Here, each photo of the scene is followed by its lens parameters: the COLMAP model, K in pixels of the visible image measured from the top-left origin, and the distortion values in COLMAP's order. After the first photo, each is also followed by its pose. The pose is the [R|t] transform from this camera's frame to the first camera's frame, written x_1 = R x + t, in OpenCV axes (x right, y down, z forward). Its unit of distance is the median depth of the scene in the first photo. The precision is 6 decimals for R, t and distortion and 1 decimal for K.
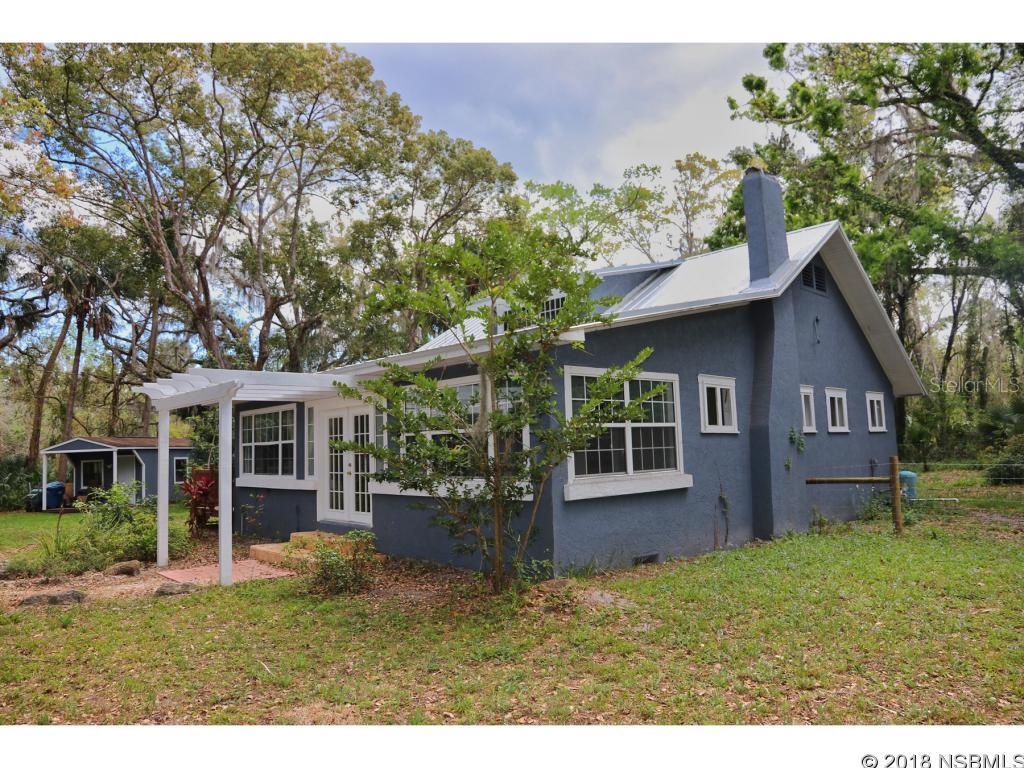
lens RADIAL K [[795.9, 0, 512.0], [0, 795.9, 384.0], [0, 0, 1]] dist [-0.031789, 0.003247]
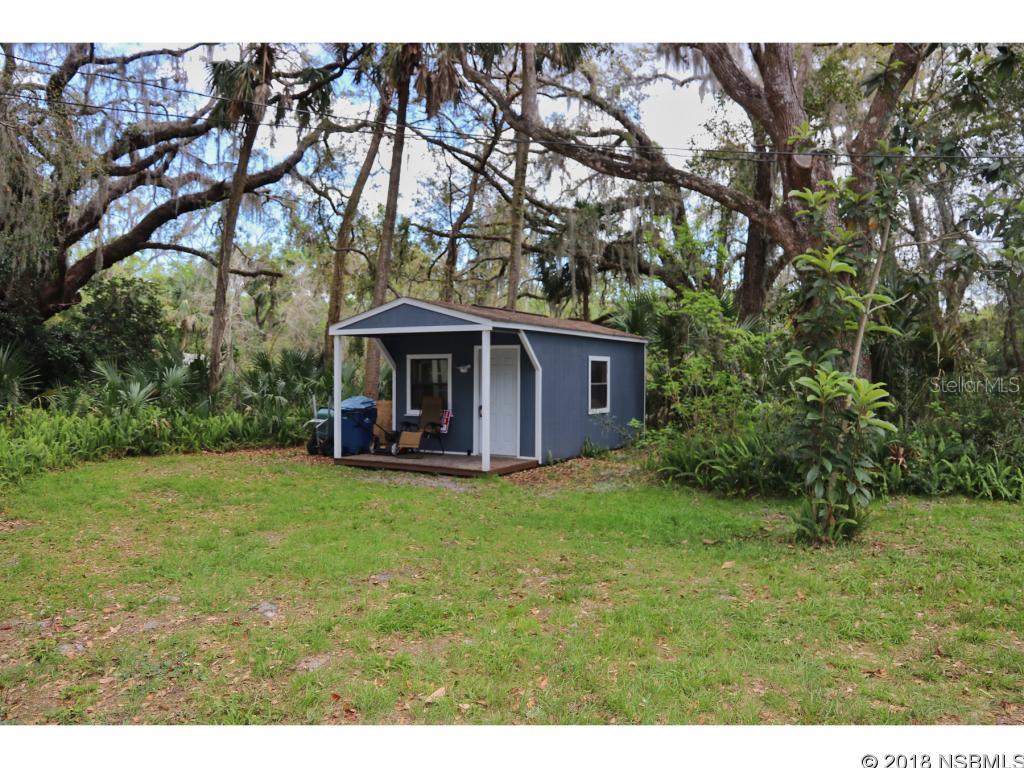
lens RADIAL K [[795.9, 0, 512.0], [0, 795.9, 384.0], [0, 0, 1]] dist [-0.031789, 0.003247]
pose [[0.939820, 0.046361, -0.338509, -0.333979], [-0.012518, 0.994758, 0.101486, 0.067015], [0.341439, -0.091142, 0.935474, 0.589152]]
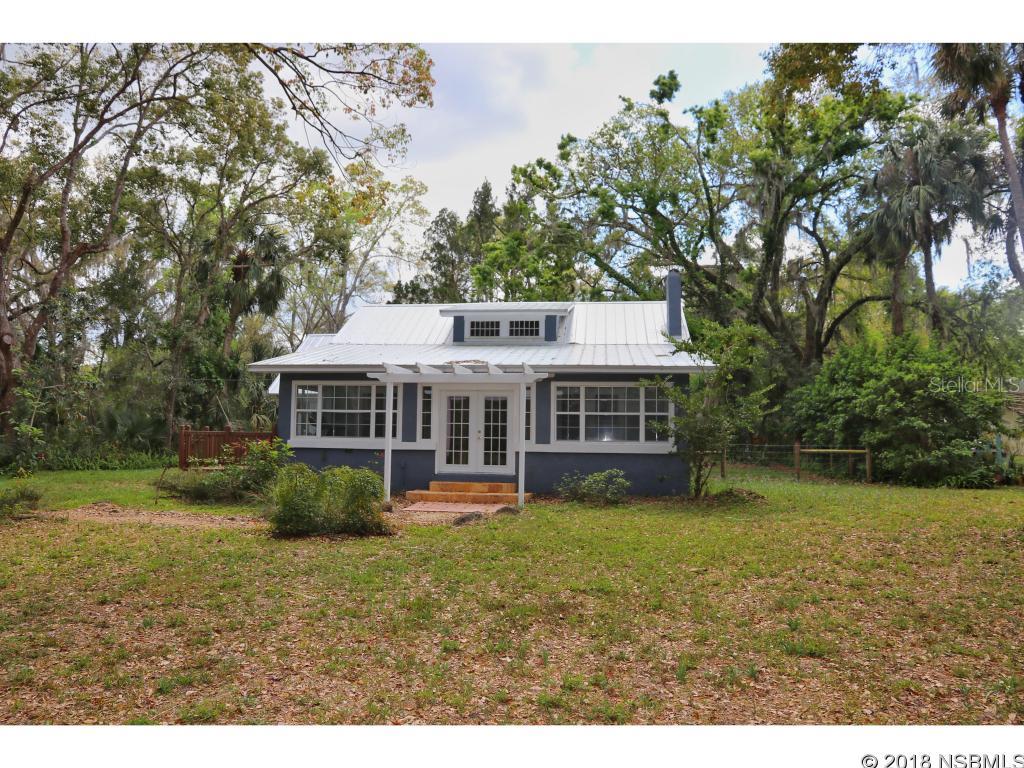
lens RADIAL K [[795.9, 0, 512.0], [0, 795.9, 384.0], [0, 0, 1]] dist [-0.031789, 0.003247]
pose [[0.778363, 0.070287, 0.623868, -0.436923], [-0.086096, 0.996275, -0.004827, 0.008343], [-0.621883, -0.049955, 0.781515, -0.051912]]
